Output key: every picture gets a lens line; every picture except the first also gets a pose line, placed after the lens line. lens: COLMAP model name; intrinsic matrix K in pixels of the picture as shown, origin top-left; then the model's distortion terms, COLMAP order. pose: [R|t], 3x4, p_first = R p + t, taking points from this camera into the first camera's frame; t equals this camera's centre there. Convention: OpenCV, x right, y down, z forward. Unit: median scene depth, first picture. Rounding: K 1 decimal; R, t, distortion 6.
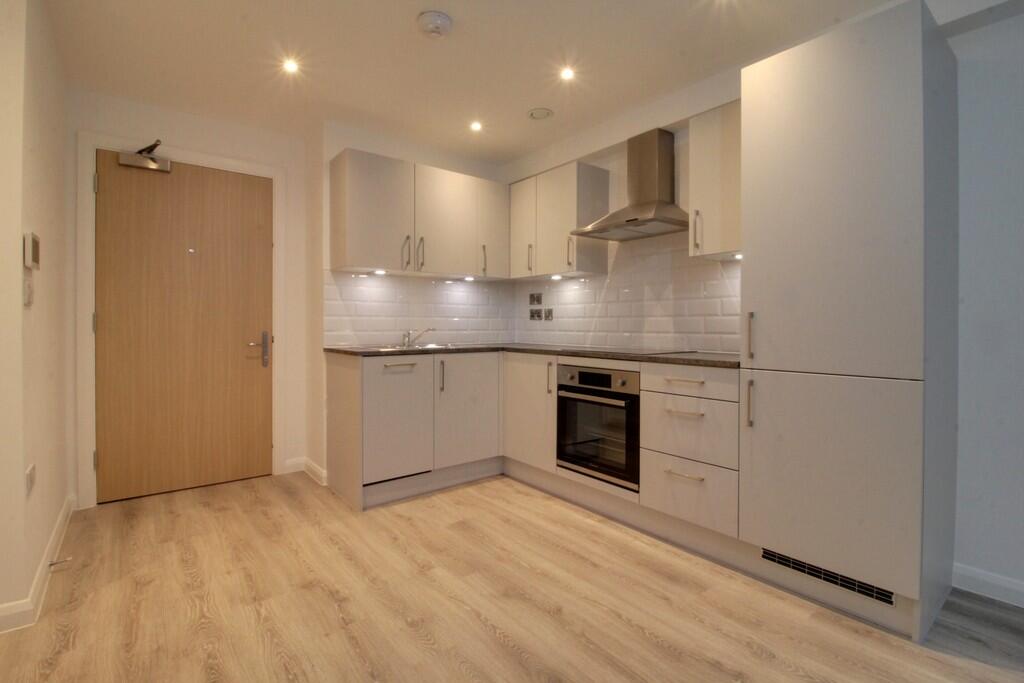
lens RADIAL K [[472.8, 0, 513.9], [0, 472.8, 329.6], [0, 0, 1]] dist [0.002670, -0.015939]
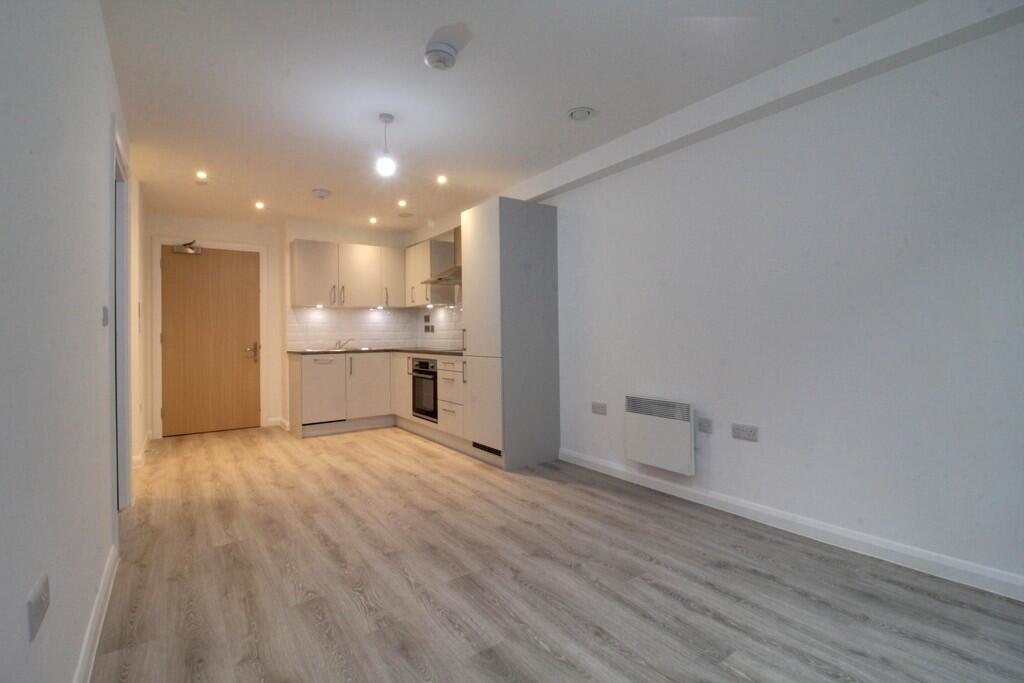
lens RADIAL K [[472.8, 0, 513.9], [0, 472.8, 329.6], [0, 0, 1]] dist [0.002670, -0.015939]
pose [[0.998389, -0.016860, -0.054168, 0.562051], [0.015867, 0.999699, -0.018708, 0.006547], [0.054467, 0.017819, 0.998357, -0.737180]]
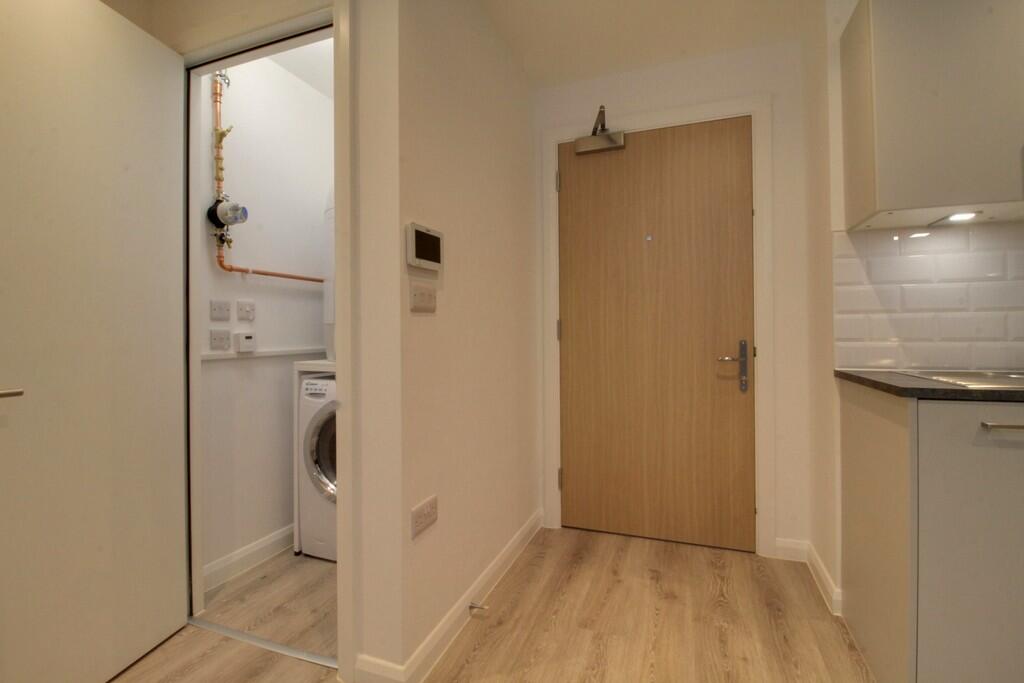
lens RADIAL K [[472.8, 0, 513.9], [0, 472.8, 329.6], [0, 0, 1]] dist [0.002670, -0.015939]
pose [[0.515163, -0.012766, -0.856997, -0.125015], [0.002508, 0.999907, -0.013387, -0.003591], [0.857089, 0.004747, 0.515147, 0.408976]]
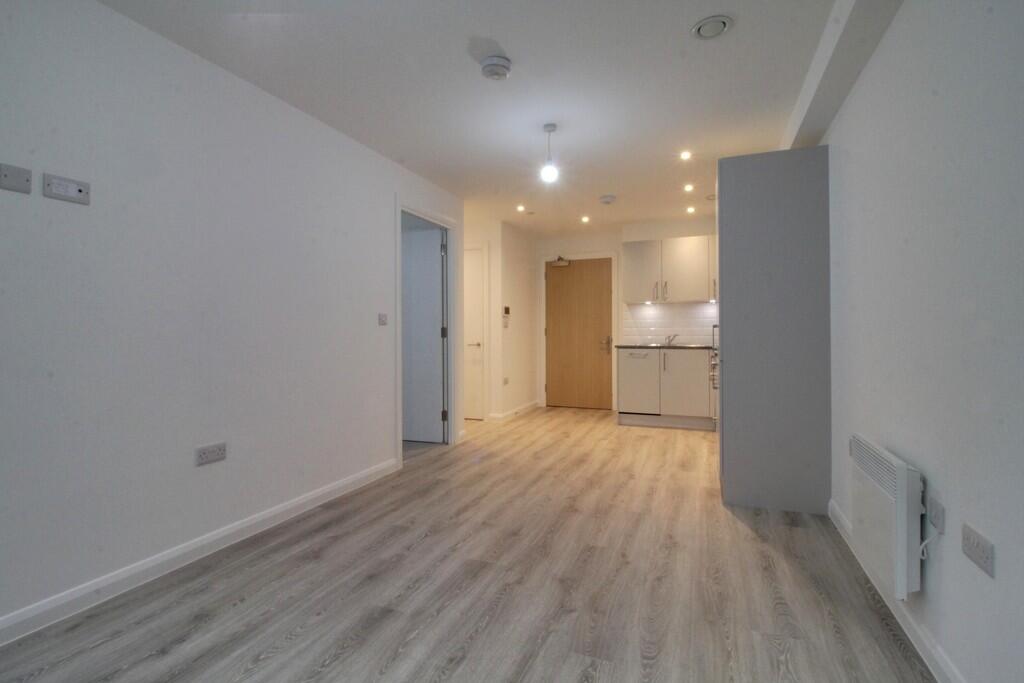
lens RADIAL K [[472.8, 0, 513.9], [0, 472.8, 329.6], [0, 0, 1]] dist [0.002670, -0.015939]
pose [[0.496009, -0.009837, -0.868262, 1.117052], [-0.002416, 0.999916, -0.012709, 0.003871], [0.868314, 0.008402, 0.495943, -0.361348]]
